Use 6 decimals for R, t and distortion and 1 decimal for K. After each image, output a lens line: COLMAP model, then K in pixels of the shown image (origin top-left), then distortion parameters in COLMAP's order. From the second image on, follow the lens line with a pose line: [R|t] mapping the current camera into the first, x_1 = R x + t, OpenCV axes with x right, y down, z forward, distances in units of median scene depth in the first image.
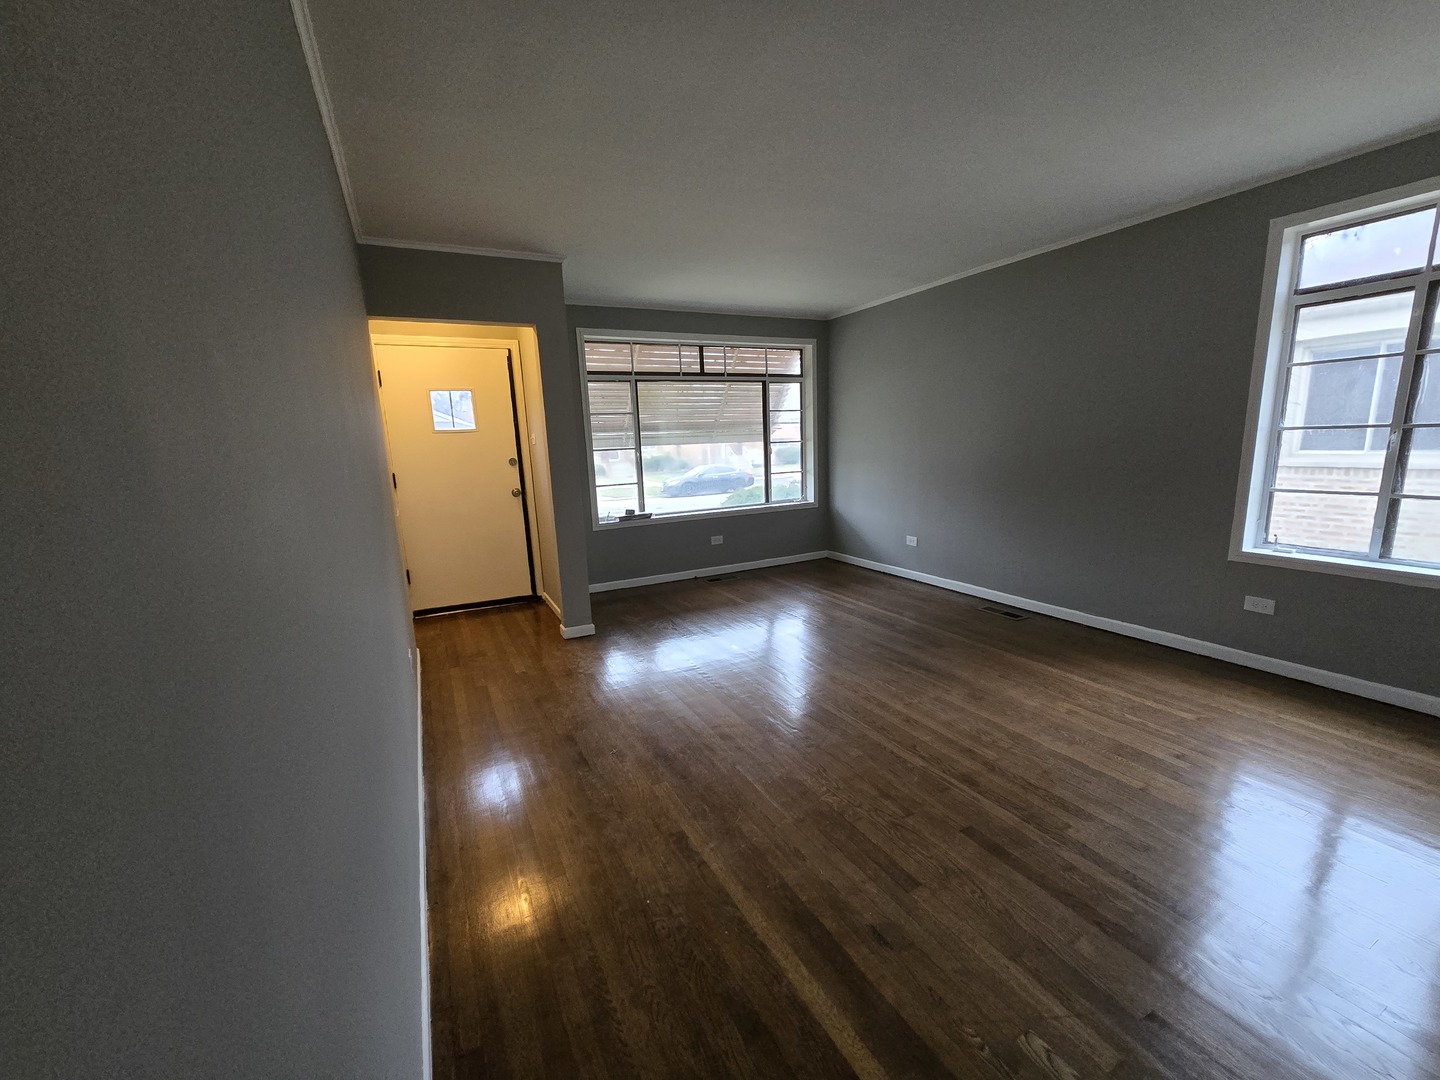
lens RADIAL K [[588.0, 0, 719.3], [0, 588.0, 550.3], [0, 0, 1]] dist [-0.003265, 0.000482]
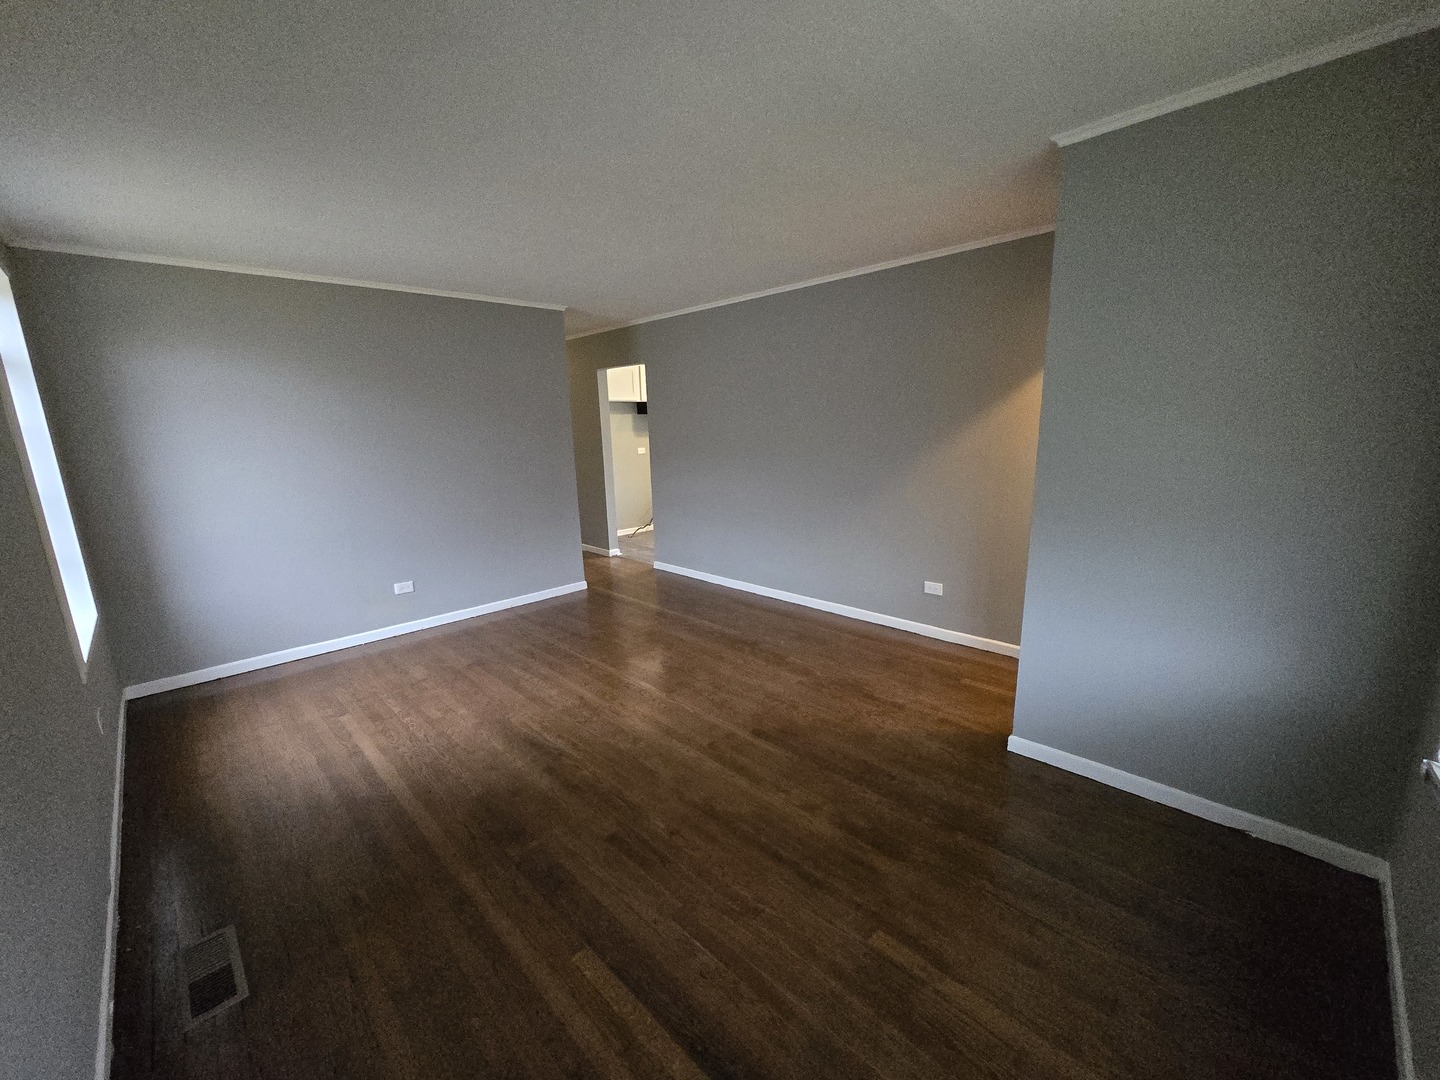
lens RADIAL K [[588.0, 0, 719.3], [0, 588.0, 550.3], [0, 0, 1]] dist [-0.003265, 0.000482]
pose [[-0.952265, 0.127320, -0.277456, 0.301754], [0.009372, 0.920640, 0.390301, -0.388438], [0.305130, 0.369070, -0.877886, 1.743250]]
